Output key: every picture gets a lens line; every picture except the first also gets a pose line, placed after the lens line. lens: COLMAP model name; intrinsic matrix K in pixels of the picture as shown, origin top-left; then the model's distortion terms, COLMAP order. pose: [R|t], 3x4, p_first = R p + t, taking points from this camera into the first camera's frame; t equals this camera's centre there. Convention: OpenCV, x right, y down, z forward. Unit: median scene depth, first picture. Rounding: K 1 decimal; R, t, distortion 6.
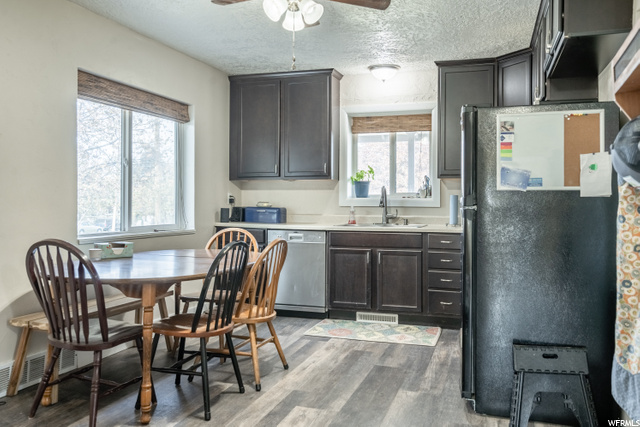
lens RADIAL K [[537.4, 0, 320.0], [0, 537.4, 213.5], [0, 0, 1]] dist [-0.000643, 0.001699]
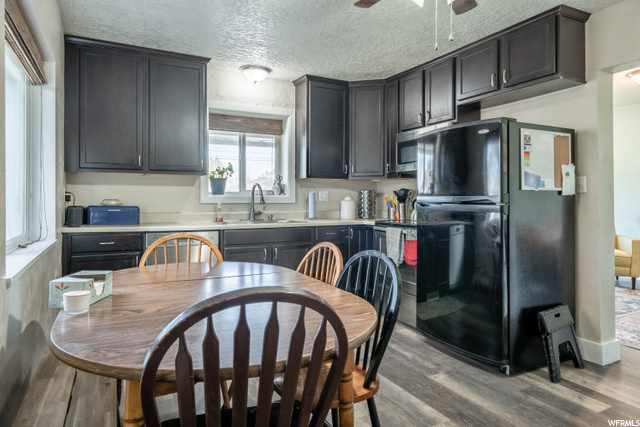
lens RADIAL K [[404.9, 0, 319.9], [0, 404.9, 203.6], [0, 0, 1]] dist [0.000377, -0.000425]
pose [[0.702174, -0.013211, 0.711883, -0.383049], [0.017099, 0.999852, 0.001689, -0.012403], [-0.711800, 0.010986, 0.702296, 0.395780]]
